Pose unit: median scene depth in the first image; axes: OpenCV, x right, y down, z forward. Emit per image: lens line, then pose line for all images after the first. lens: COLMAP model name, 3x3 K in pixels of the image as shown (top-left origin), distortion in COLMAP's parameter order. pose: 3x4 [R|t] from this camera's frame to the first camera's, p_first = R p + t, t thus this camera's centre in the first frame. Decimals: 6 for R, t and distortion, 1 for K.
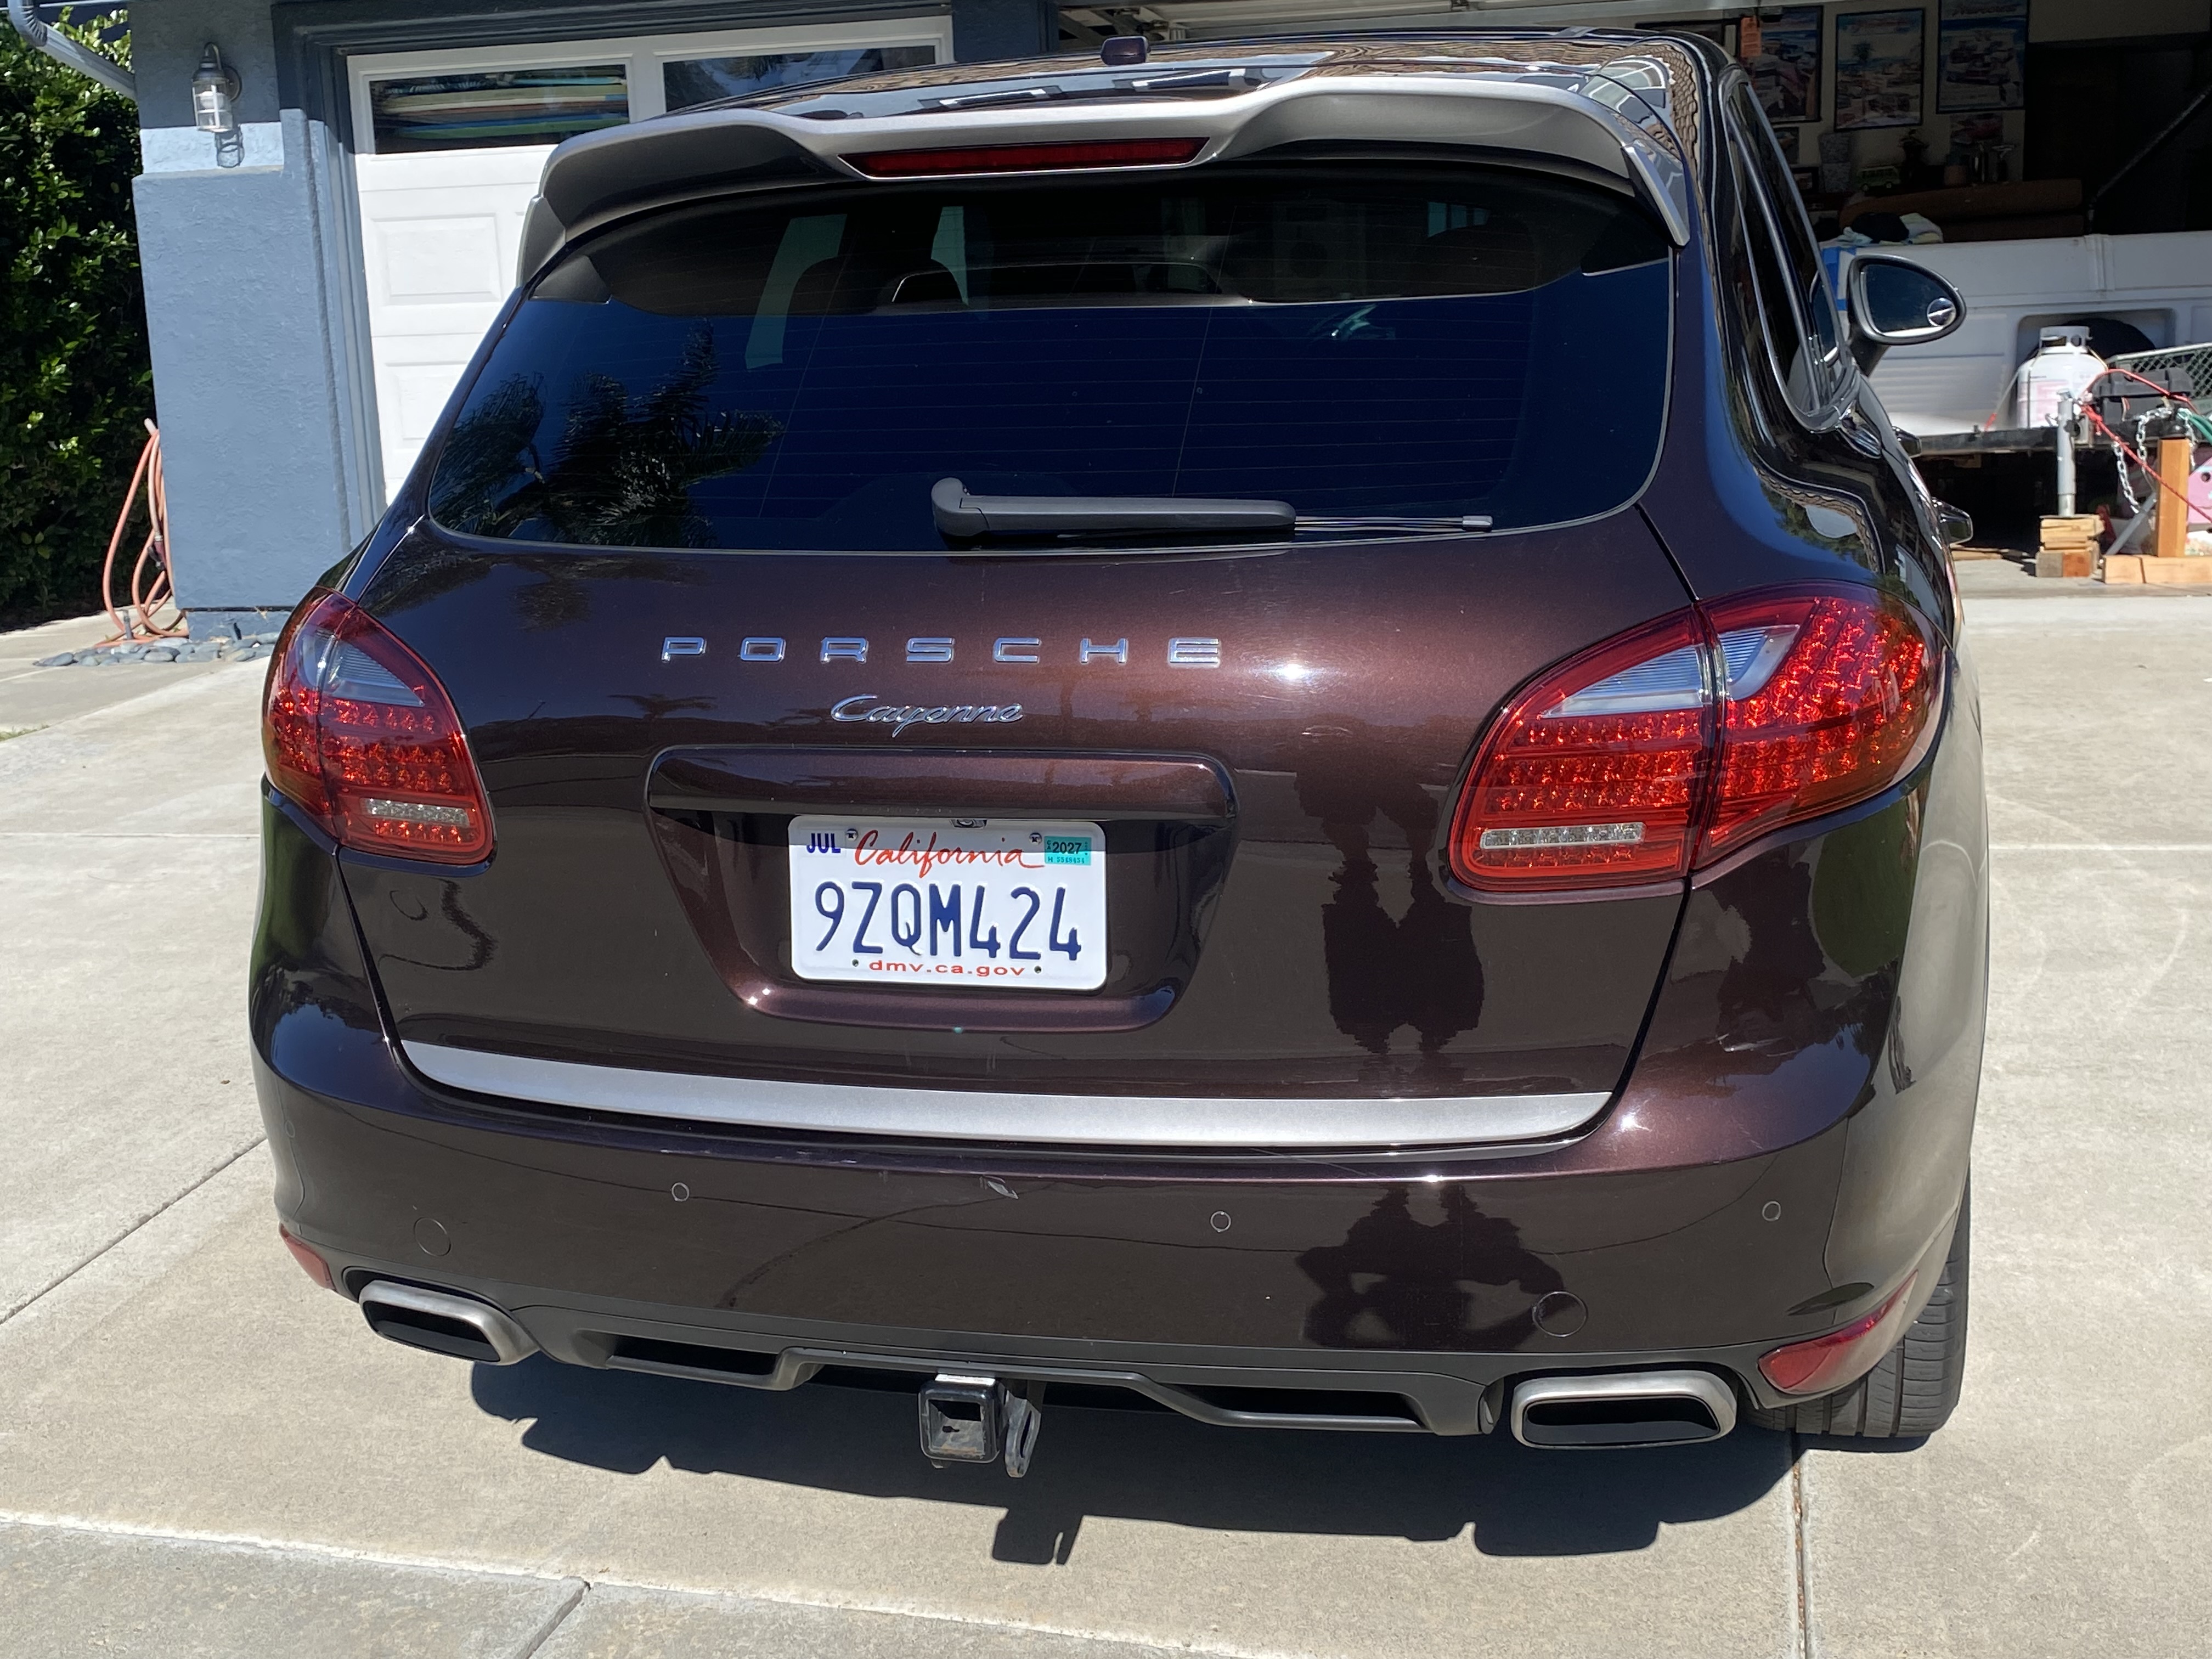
lens RADIAL K [[2433.2, 0, 1106.0], [0, 2433.2, 829.5], [0, 0, 1]] dist [0.007120, 0.012739]
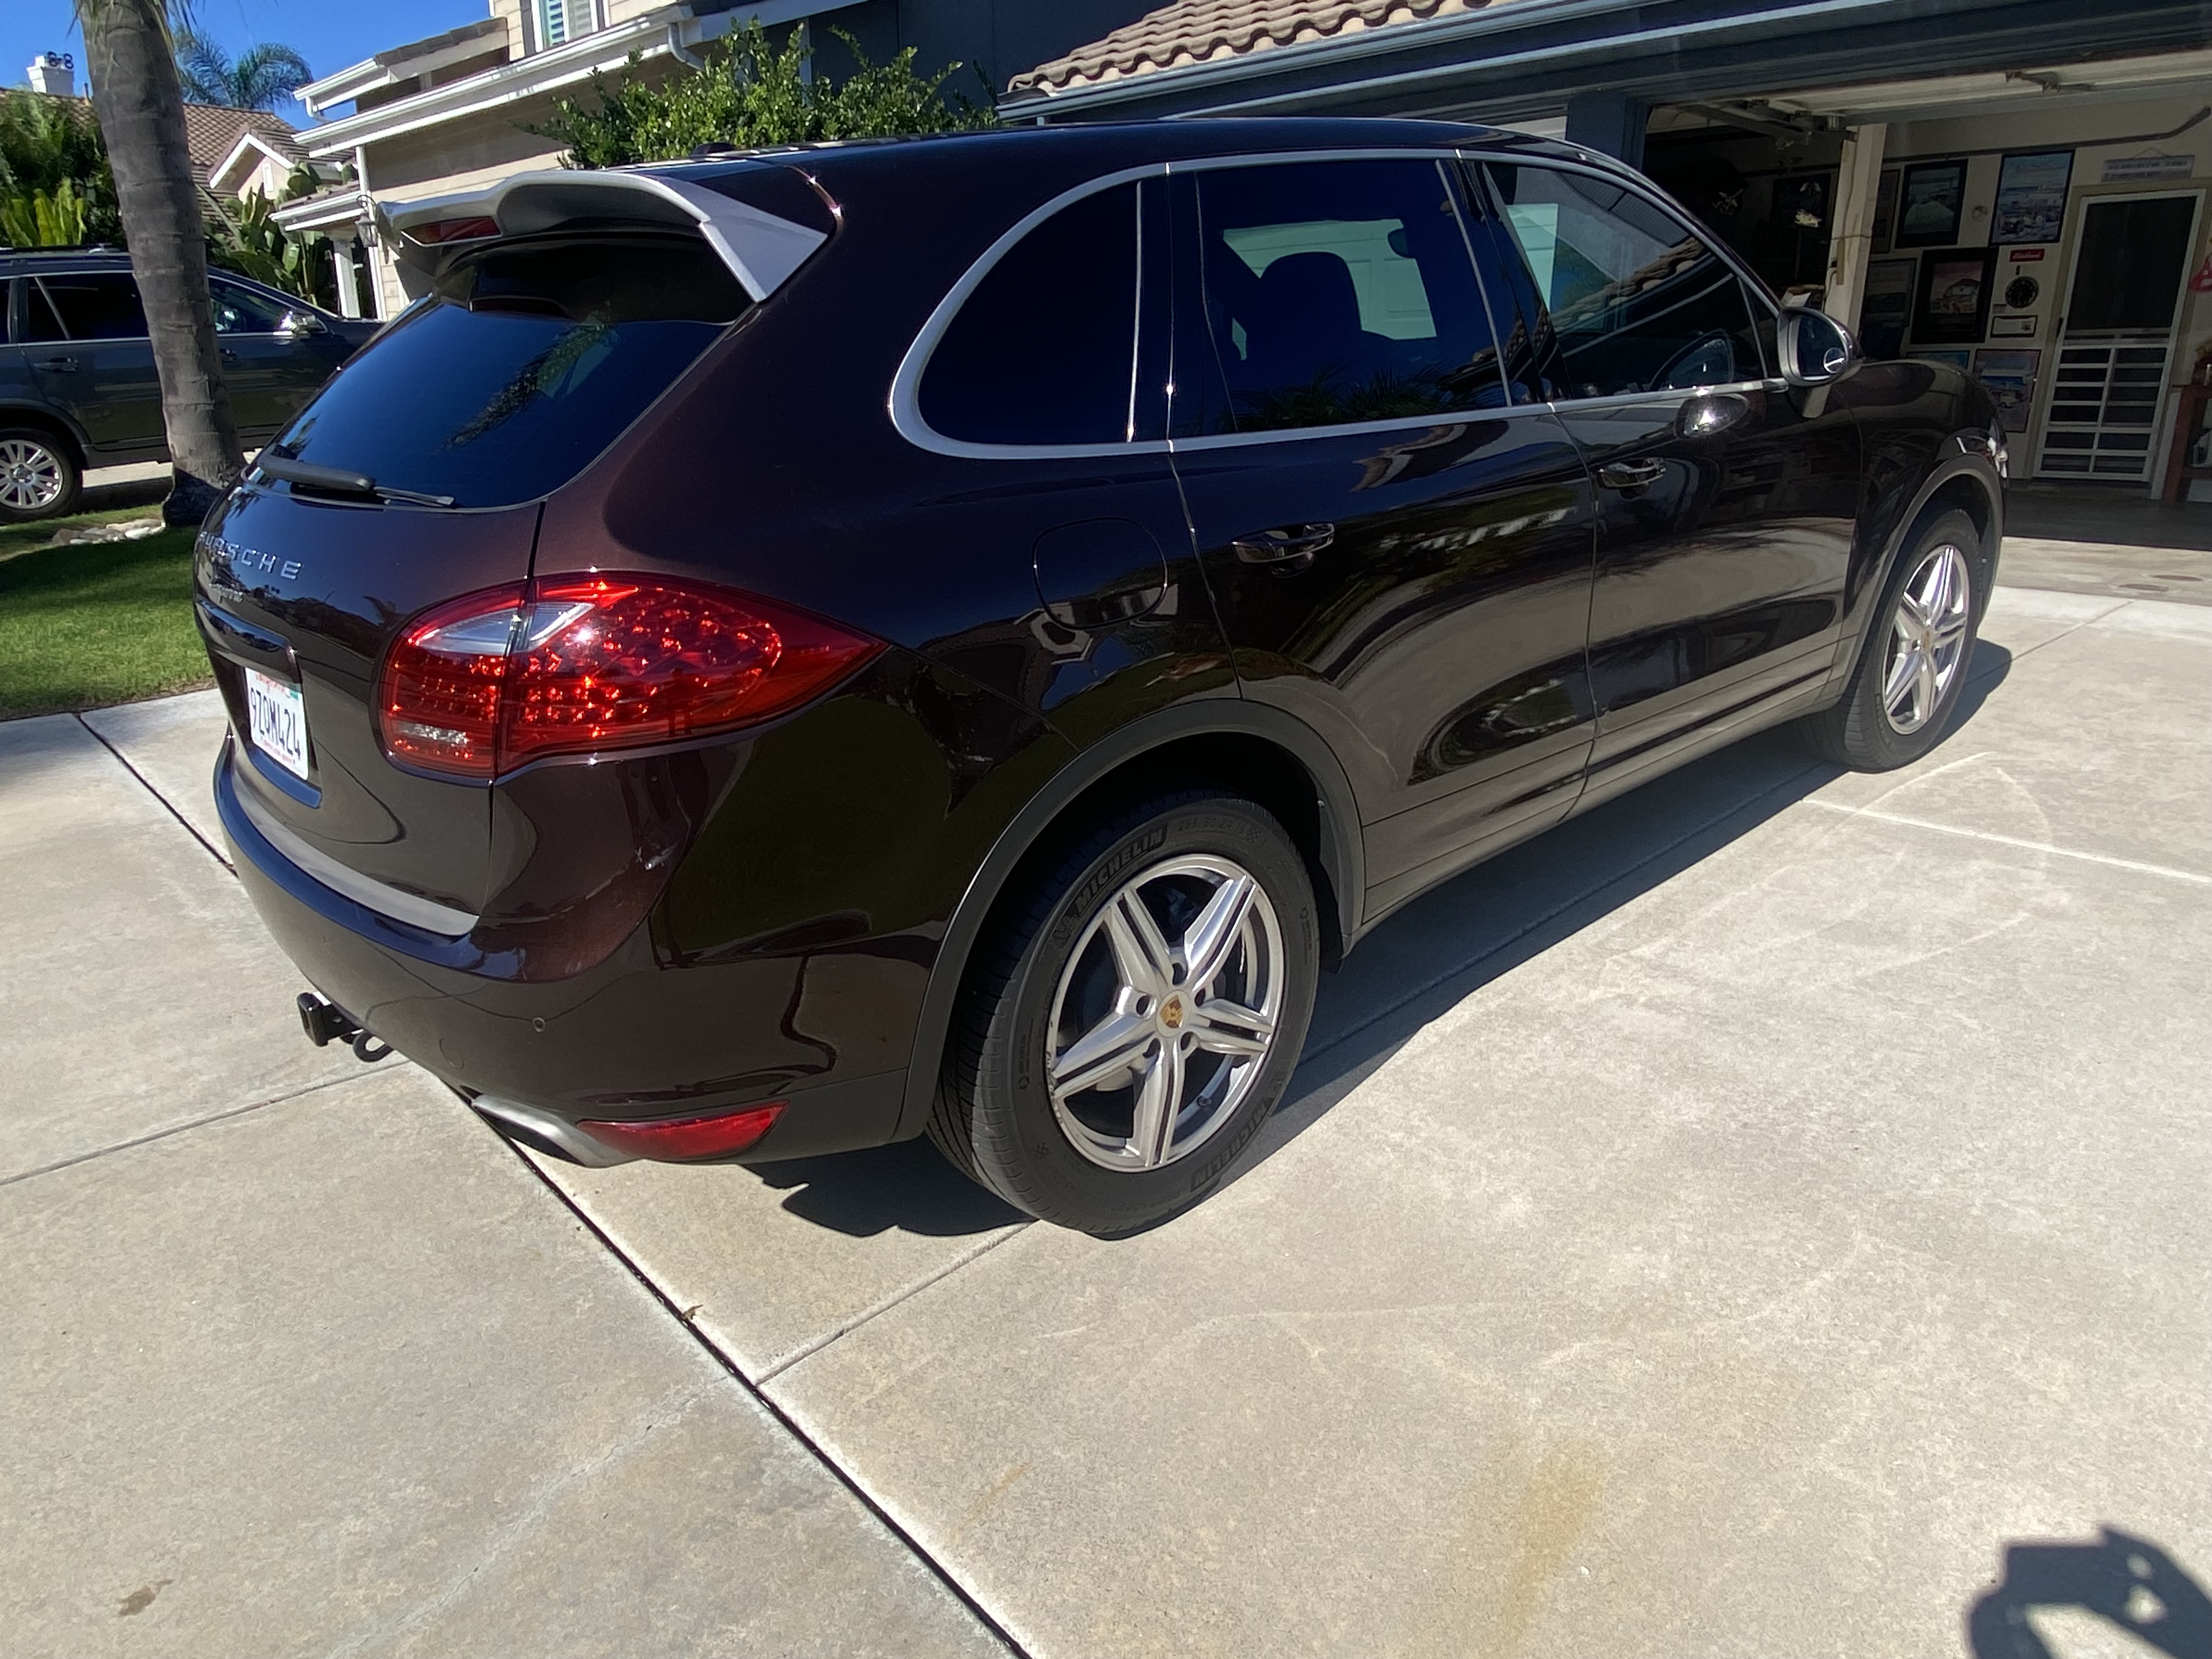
lens RADIAL K [[1435.1, 0, 1106.0], [0, 1435.1, 829.5], [0, 0, 1]] dist [0.047512, -0.042546]
pose [[0.844779, 0.201258, -0.495825, 0.197503], [-0.136597, 0.976985, 0.163832, -0.027856], [0.517387, -0.070674, 0.852828, 0.100960]]
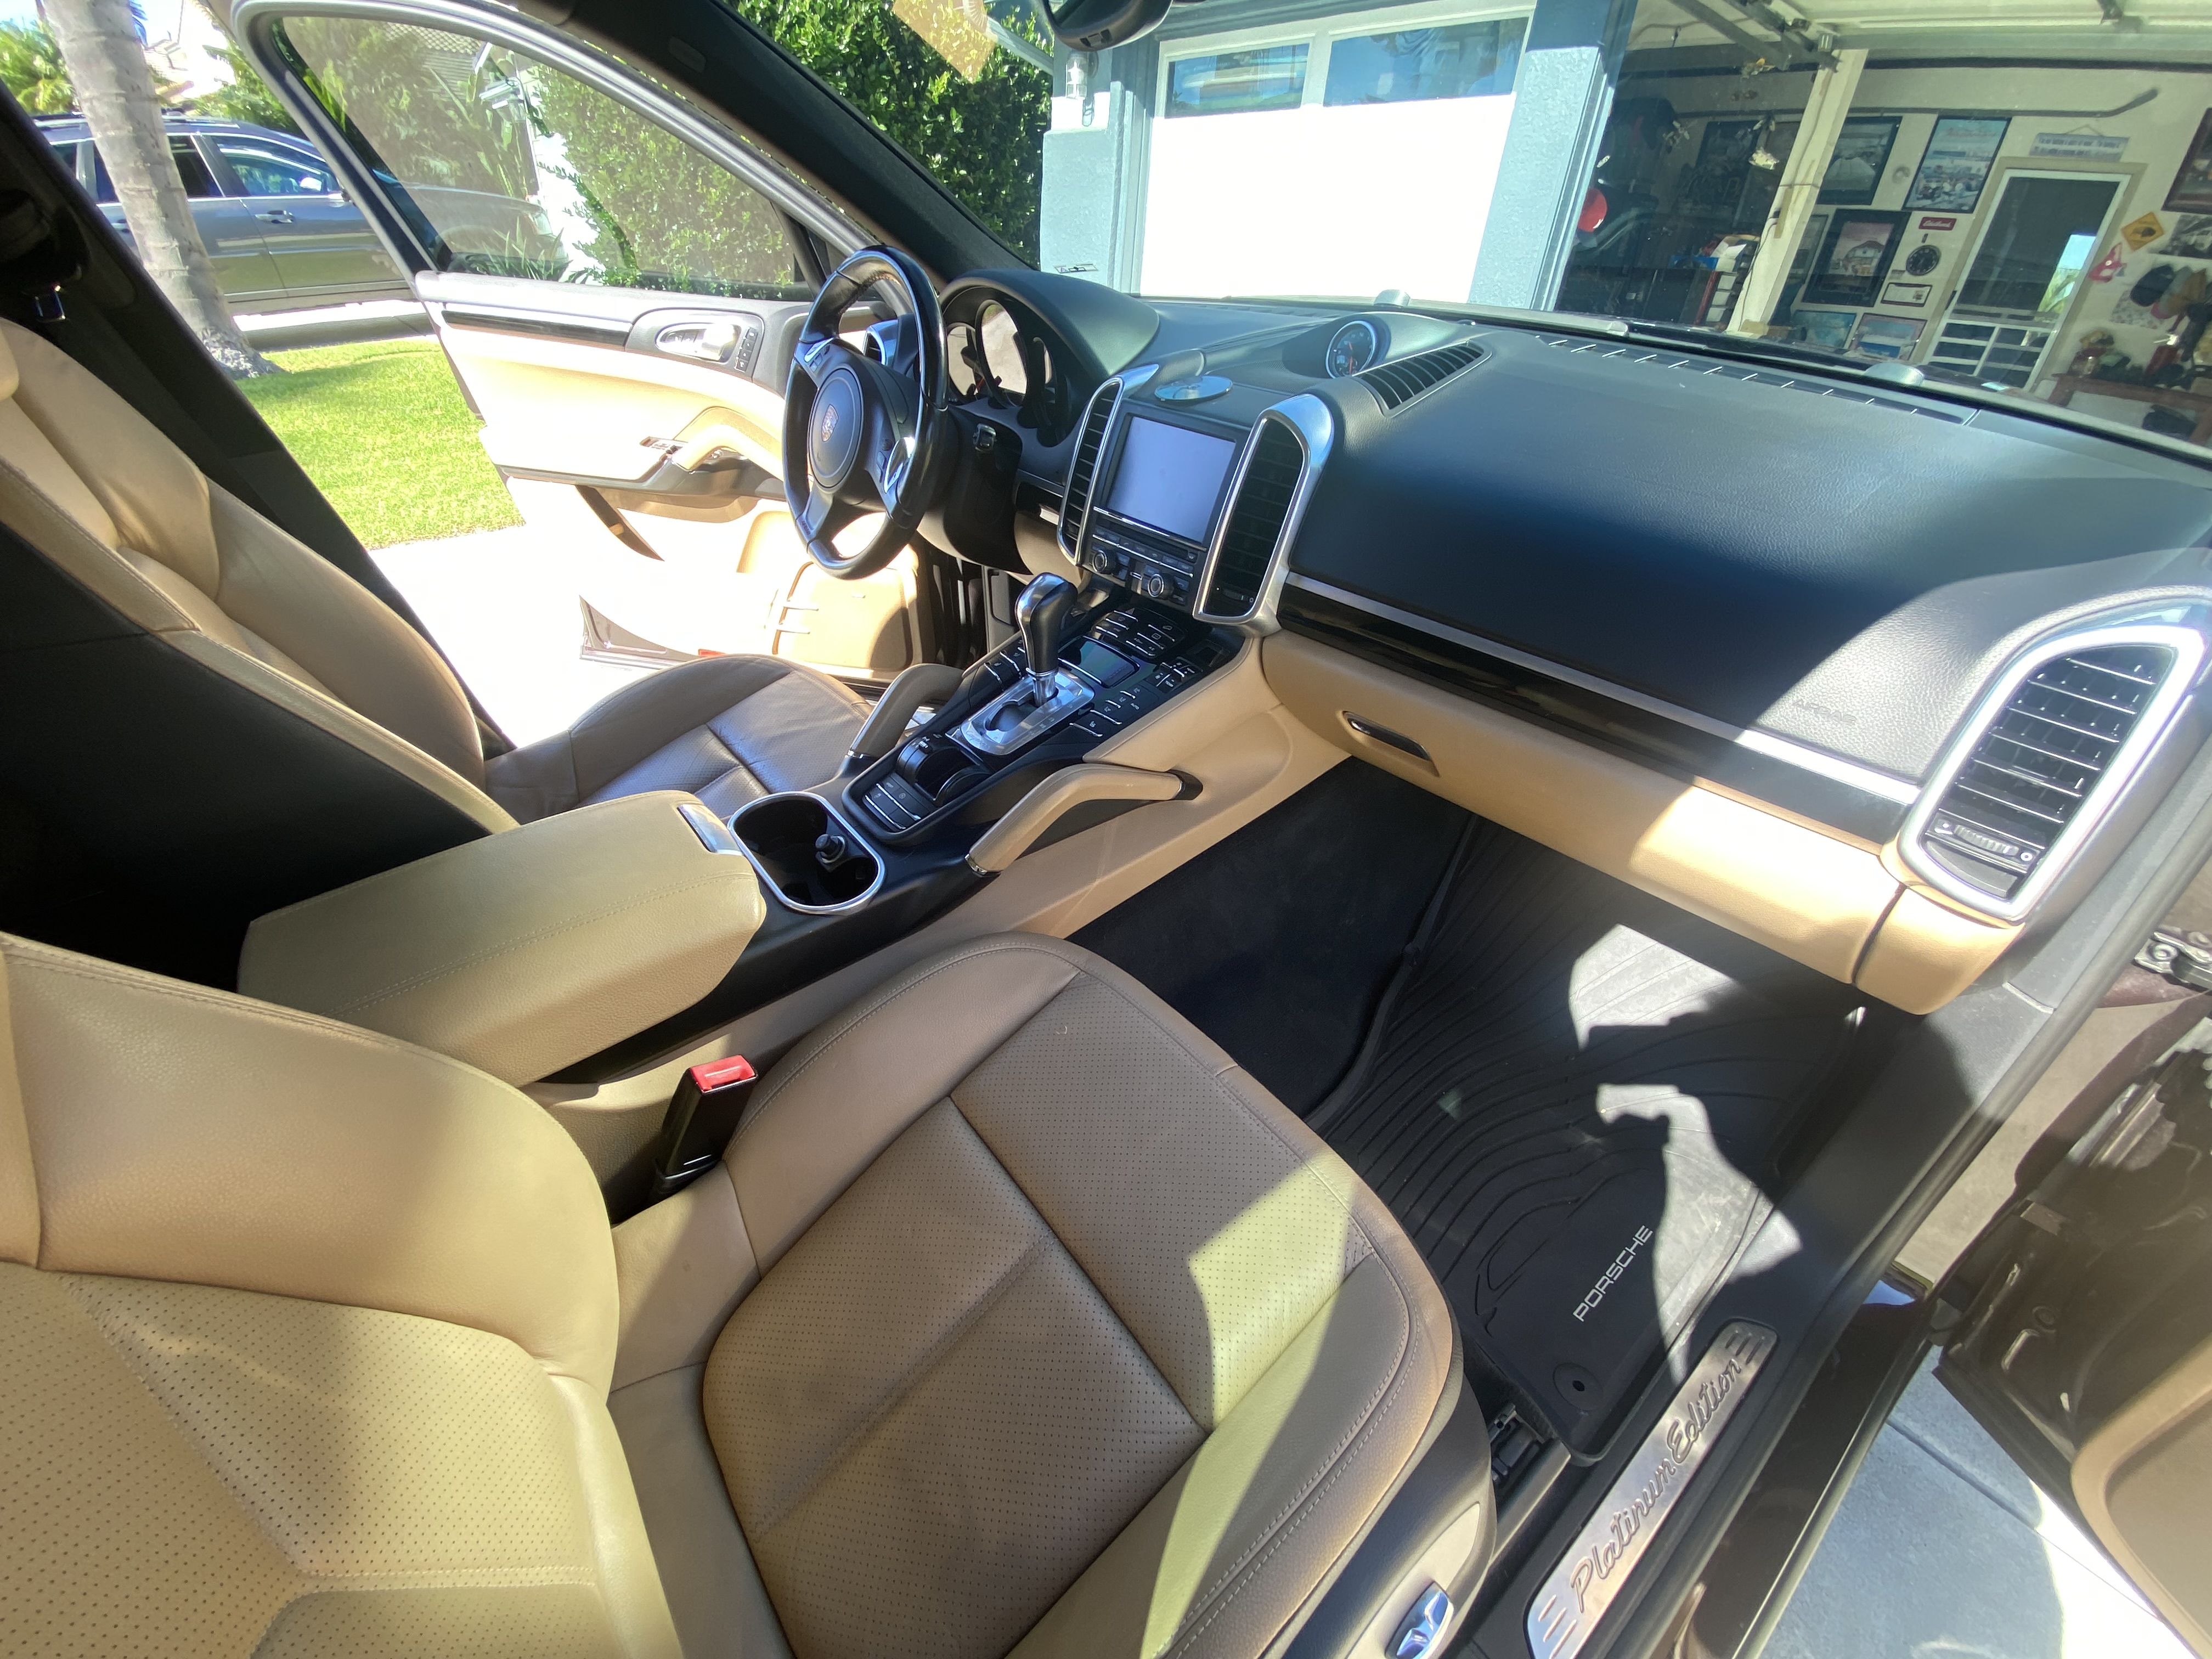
lens RADIAL K [[921.8, 0, 1056.8], [0, 921.8, 844.8], [0, 0, 1]] dist [-0.000648, -0.011348]
pose [[0.797568, 0.394594, -0.456268, 0.106641], [-0.200846, 0.886927, 0.415958, -0.090760], [0.568811, -0.240116, 0.786638, 0.373874]]
